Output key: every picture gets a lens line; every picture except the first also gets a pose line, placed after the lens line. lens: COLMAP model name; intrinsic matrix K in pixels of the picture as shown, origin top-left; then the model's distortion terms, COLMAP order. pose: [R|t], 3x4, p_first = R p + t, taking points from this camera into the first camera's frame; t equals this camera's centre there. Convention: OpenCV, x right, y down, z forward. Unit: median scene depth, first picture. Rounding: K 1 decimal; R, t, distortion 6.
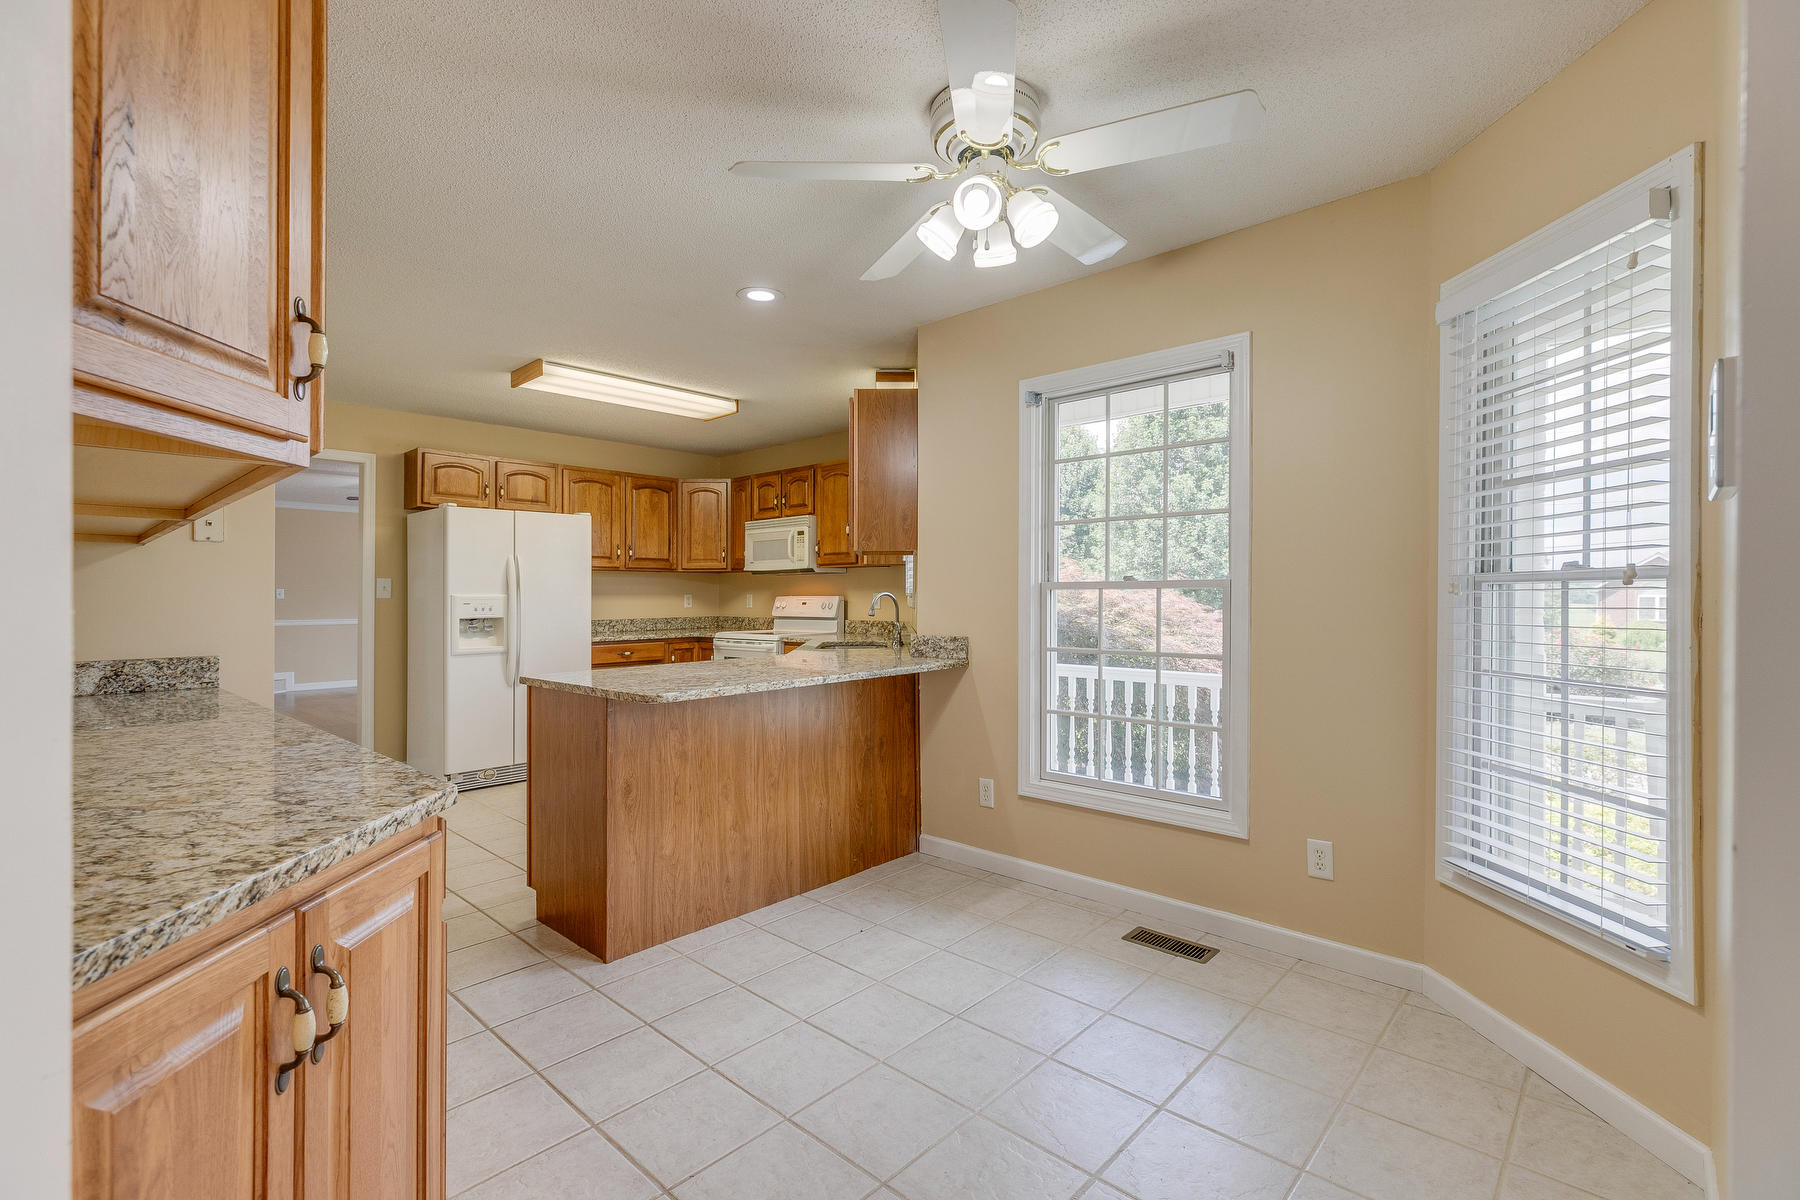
lens RADIAL K [[814.6, 0, 901.7], [0, 814.6, 598.4], [0, 0, 1]] dist [0.003956, 0.000466]
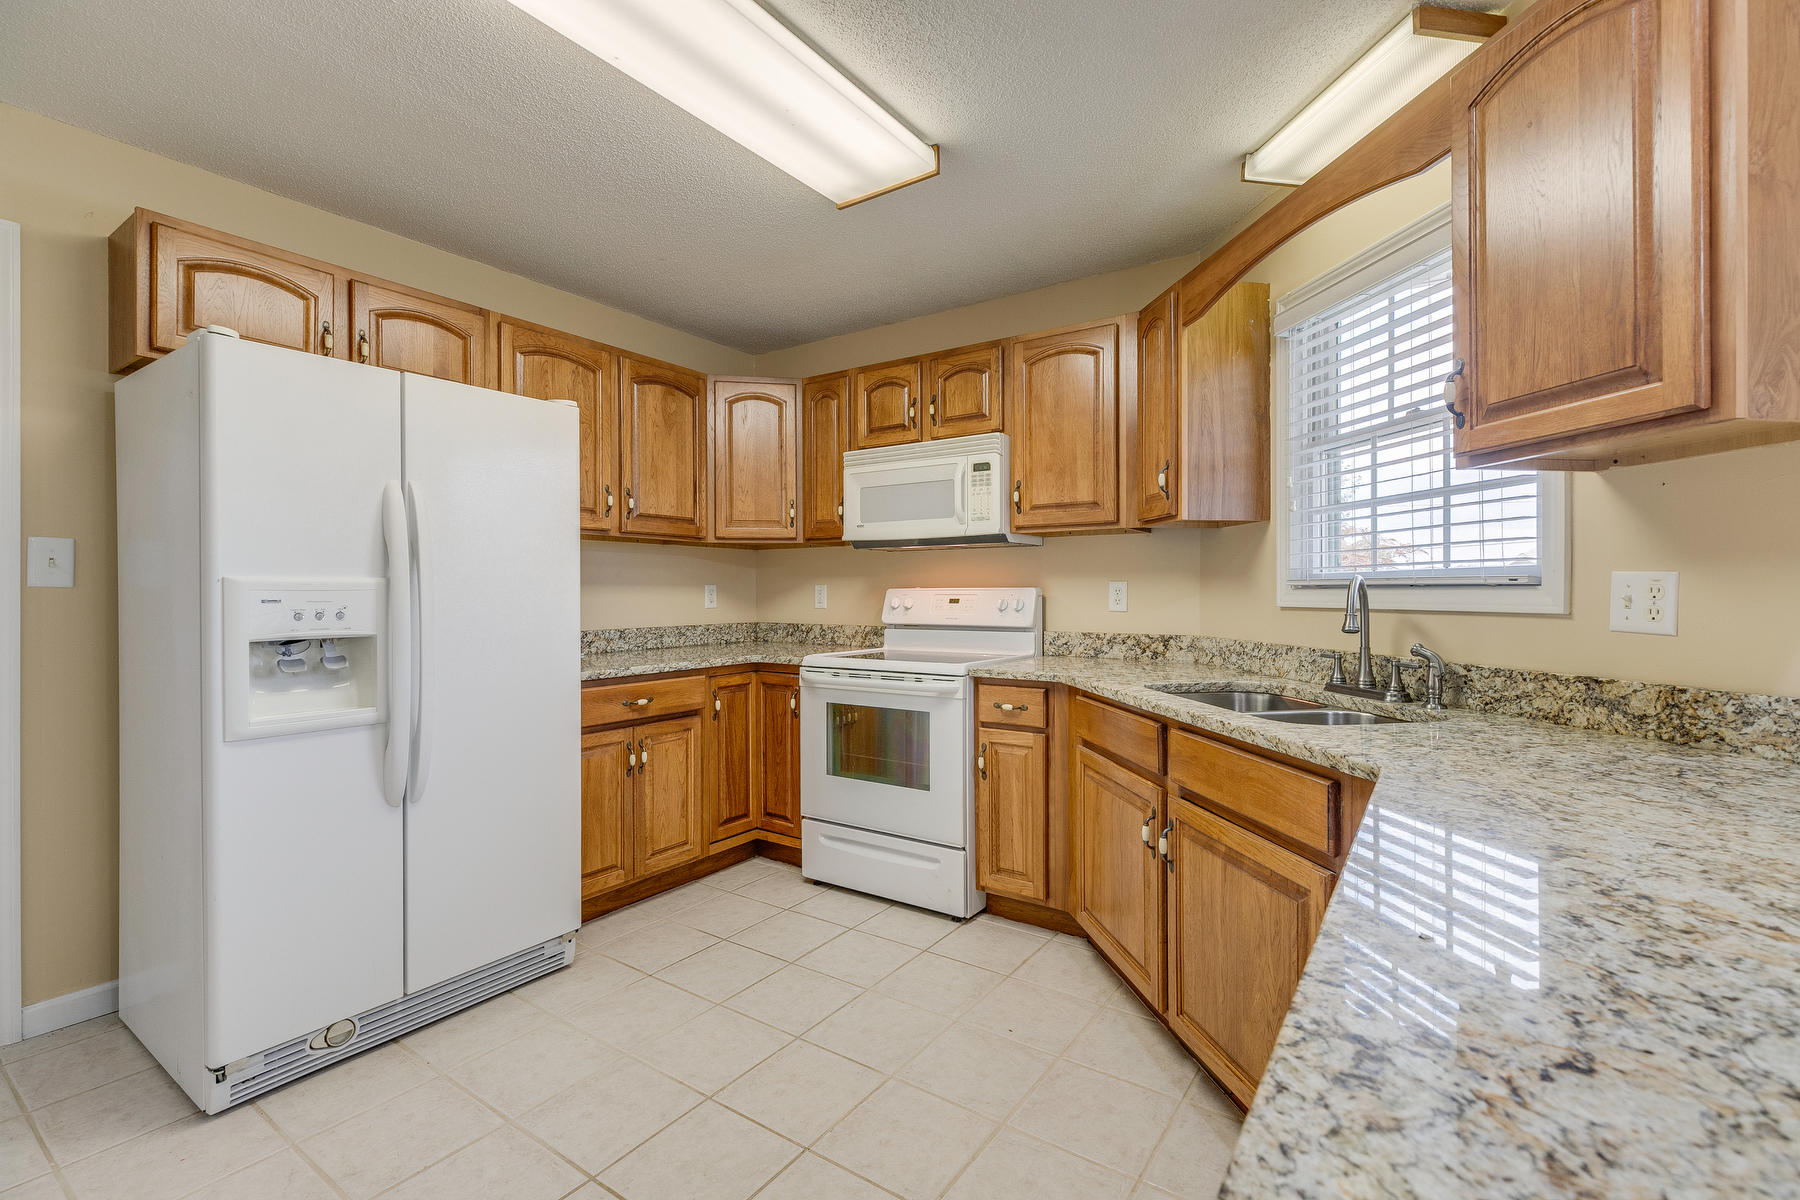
lens RADIAL K [[807.2, 0, 901.3], [0, 807.2, 606.2], [0, 0, 1]] dist [0.005388, 0.000543]
pose [[0.989456, 0.000359, 0.144831, -0.244108], [-0.002250, 0.999914, 0.012894, 0.002881], [-0.144814, -0.013084, 0.989372, 0.478906]]
